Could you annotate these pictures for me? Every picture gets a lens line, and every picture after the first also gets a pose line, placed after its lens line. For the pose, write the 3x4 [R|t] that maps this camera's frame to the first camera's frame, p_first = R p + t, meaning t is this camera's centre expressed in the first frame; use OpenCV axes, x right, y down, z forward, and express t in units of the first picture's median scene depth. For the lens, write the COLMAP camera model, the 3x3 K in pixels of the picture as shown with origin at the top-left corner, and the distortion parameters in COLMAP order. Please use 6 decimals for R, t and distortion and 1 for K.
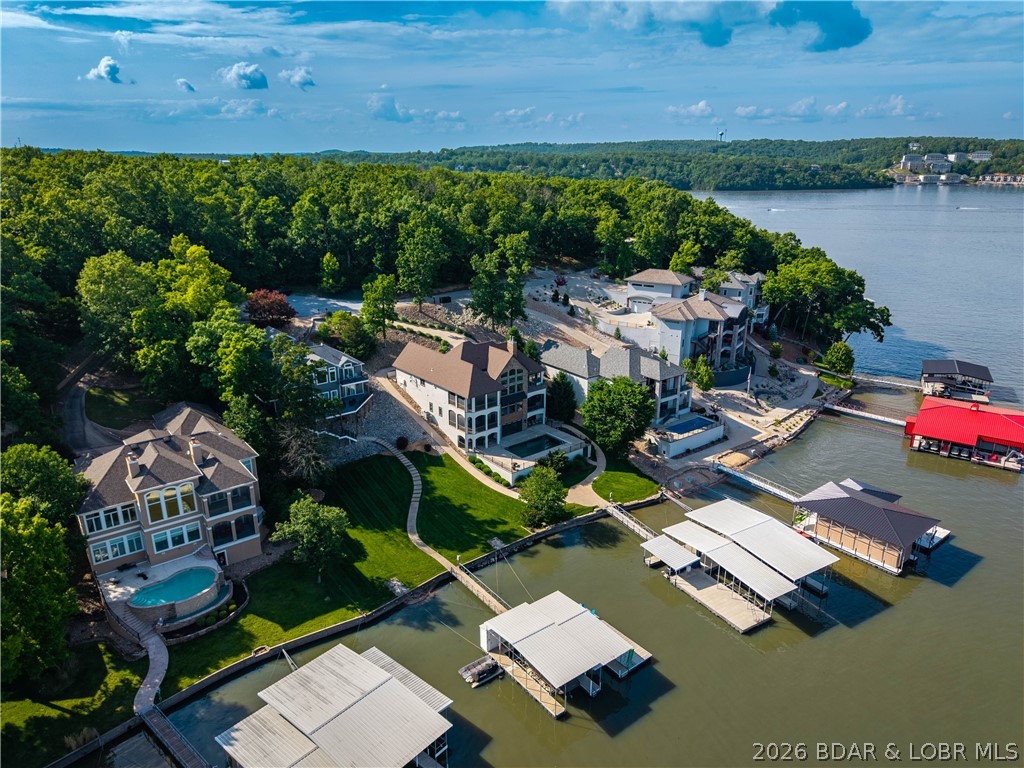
lens RADIAL K [[682.9, 0, 503.1], [0, 682.9, 373.6], [0, 0, 1]] dist [0.016650, -0.010934]
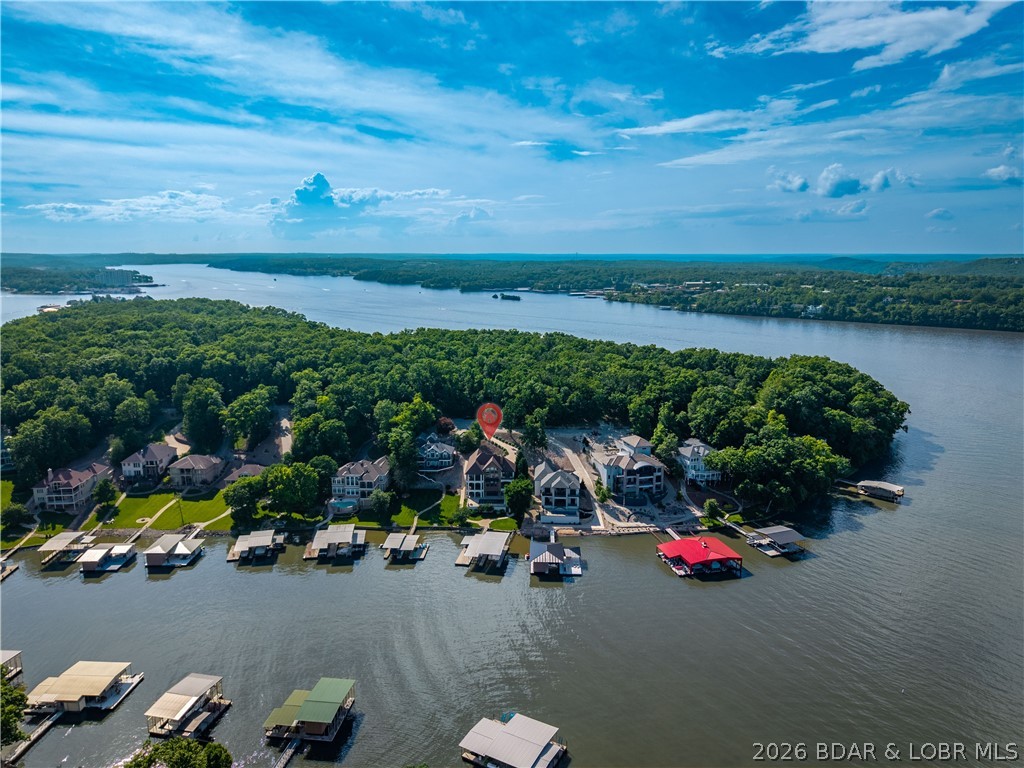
lens RADIAL K [[682.9, 0, 509.0], [0, 682.9, 347.0], [0, 0, 1]] dist [0.016650, -0.010934]
pose [[0.759665, 0.088462, -0.644270, 1.578960], [-0.197876, 0.975172, -0.099421, -0.193623], [0.619479, 0.203012, 0.758309, -0.869269]]
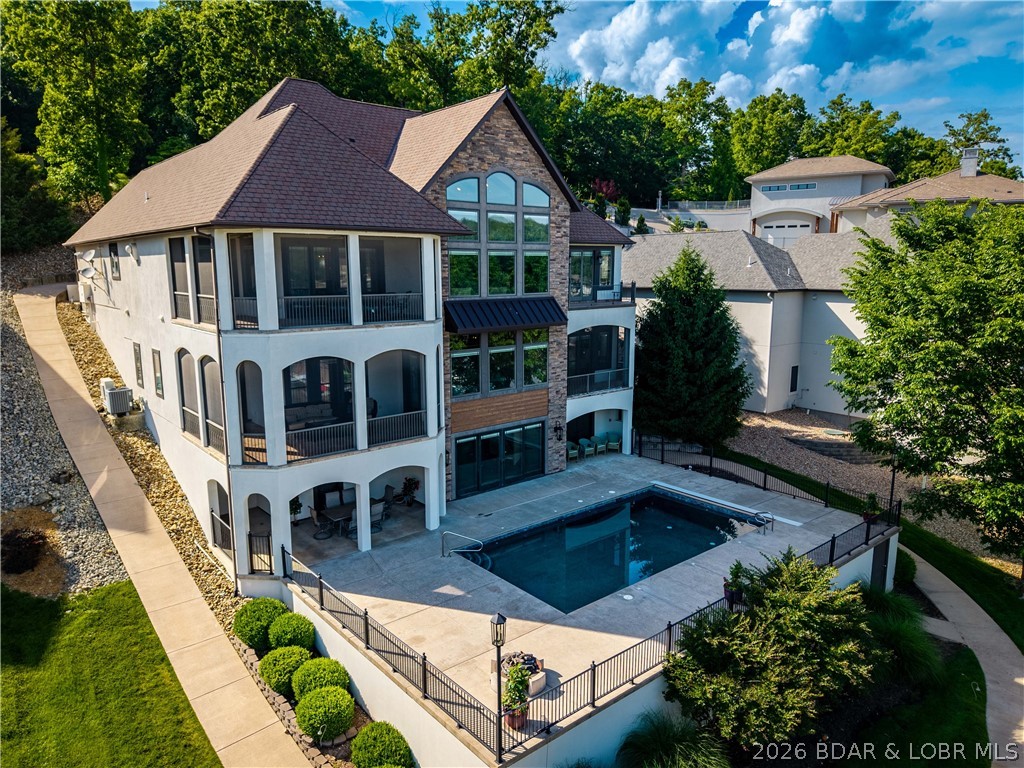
lens RADIAL K [[682.9, 0, 506.2], [0, 682.9, 384.6], [0, 0, 1]] dist [0.016650, -0.010934]
pose [[0.999867, -0.003572, 0.015934, 0.011346], [0.005720, 0.990569, -0.136892, 0.090070], [-0.015295, 0.136965, 0.990458, 0.806436]]
